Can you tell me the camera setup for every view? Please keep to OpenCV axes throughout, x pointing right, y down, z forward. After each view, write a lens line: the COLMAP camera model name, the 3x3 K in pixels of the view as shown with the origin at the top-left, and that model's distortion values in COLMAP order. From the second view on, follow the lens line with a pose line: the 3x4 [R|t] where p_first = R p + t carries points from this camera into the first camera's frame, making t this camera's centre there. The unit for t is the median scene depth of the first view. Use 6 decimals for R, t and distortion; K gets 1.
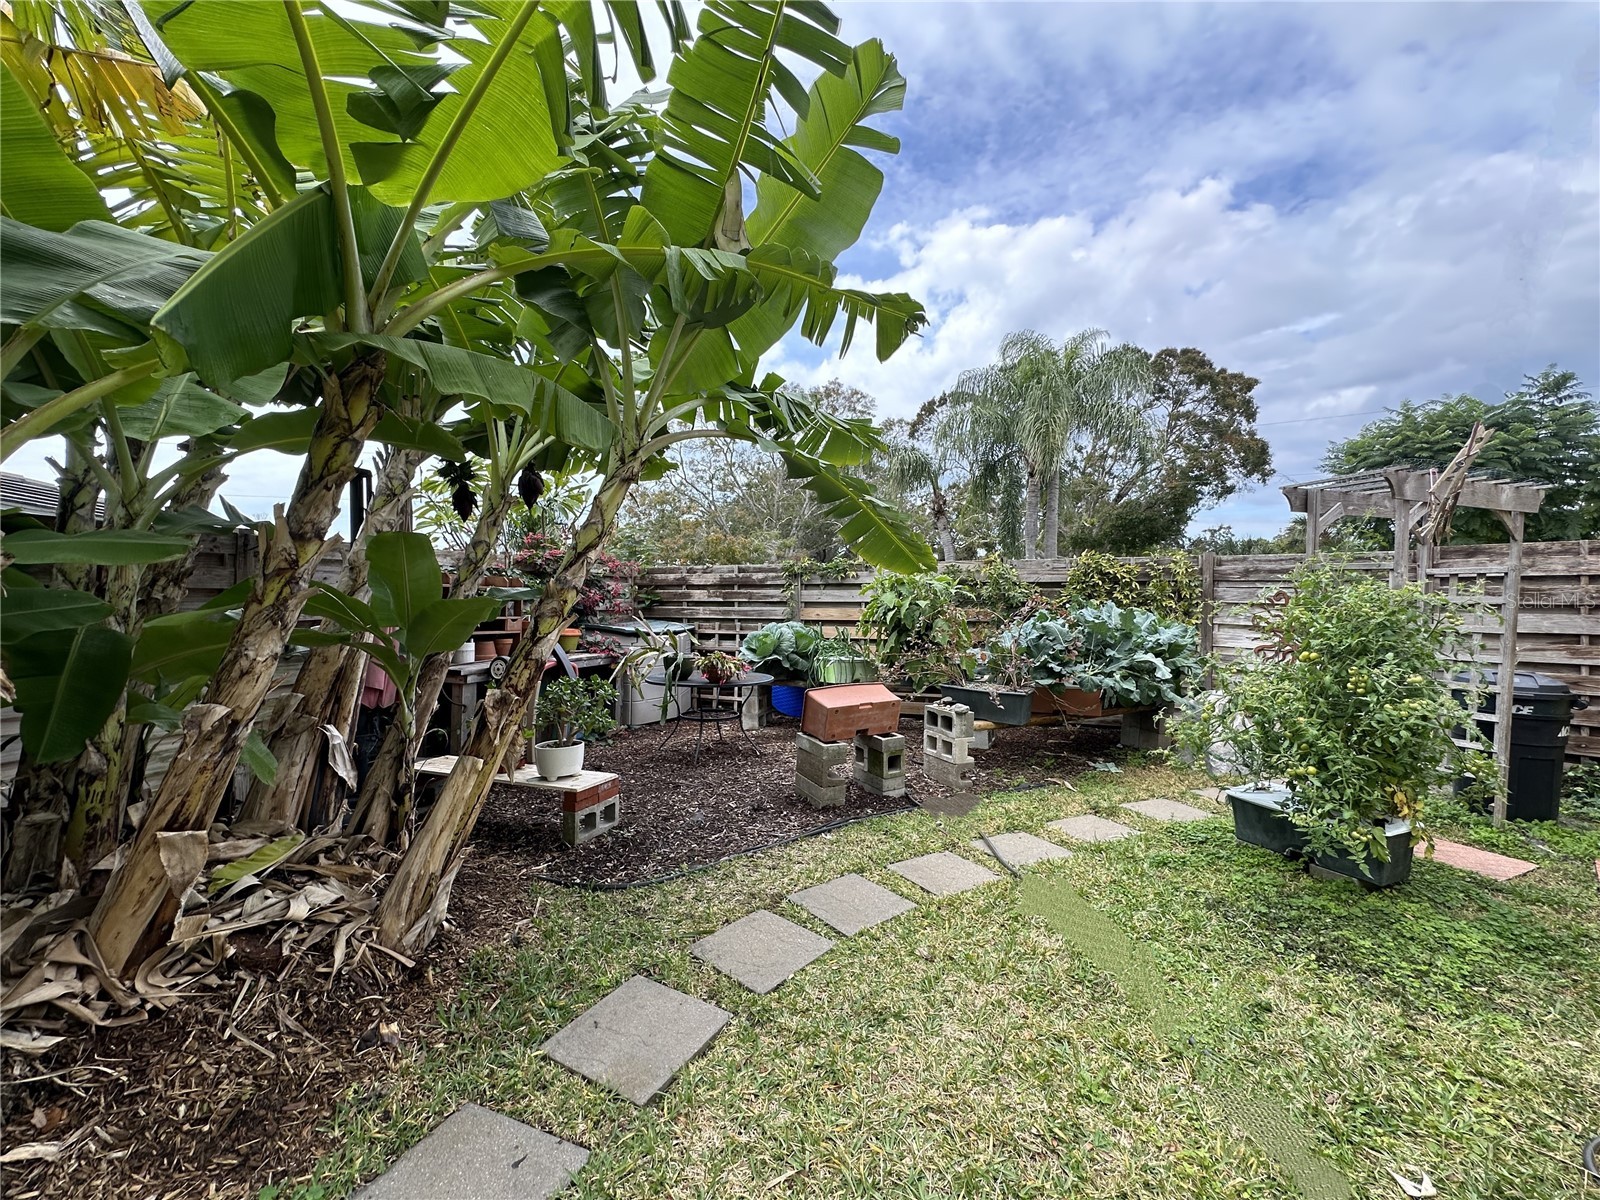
lens RADIAL K [[637.2, 0, 802.5], [0, 637.2, 597.9], [0, 0, 1]] dist [-0.002893, -0.000370]
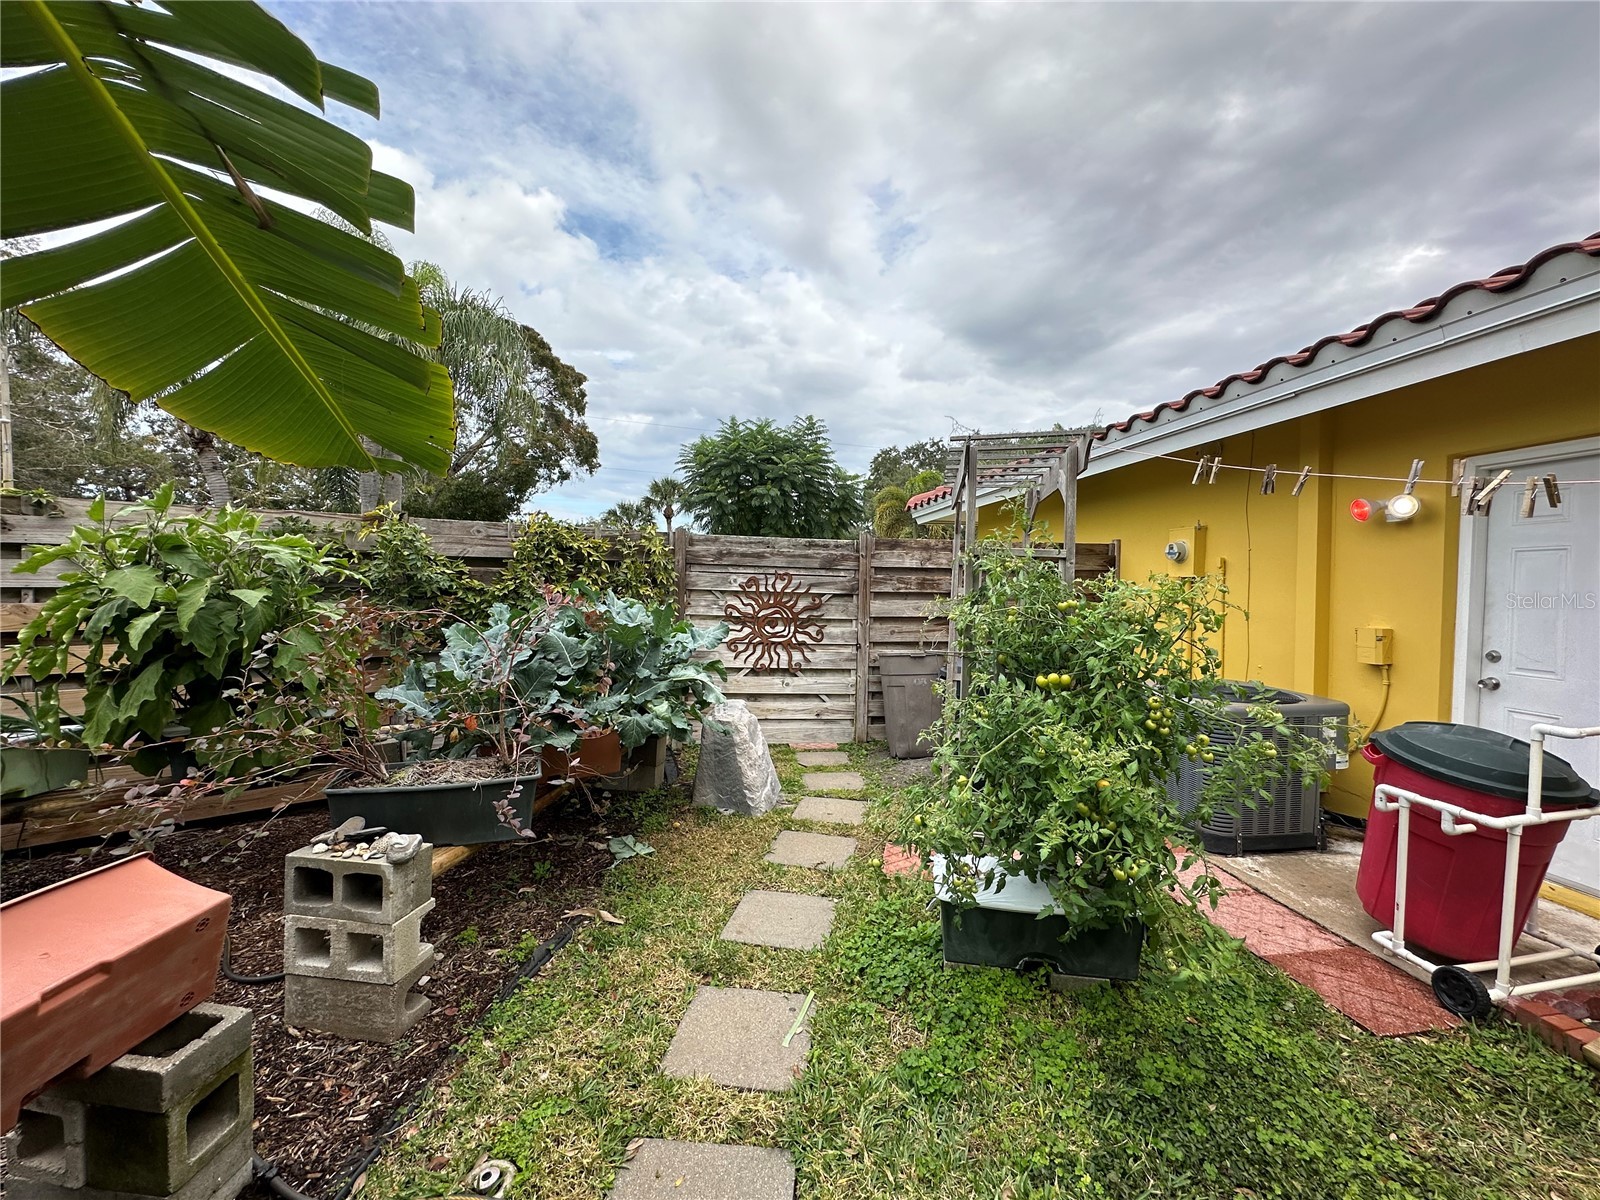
lens RADIAL K [[637.2, 0, 802.5], [0, 637.2, 597.9], [0, 0, 1]] dist [-0.002893, -0.000370]
pose [[0.551038, -0.015339, 0.834339, 0.033005], [-0.012627, 0.999563, 0.026716, -0.006084], [-0.834385, -0.025256, 0.550604, 0.421409]]
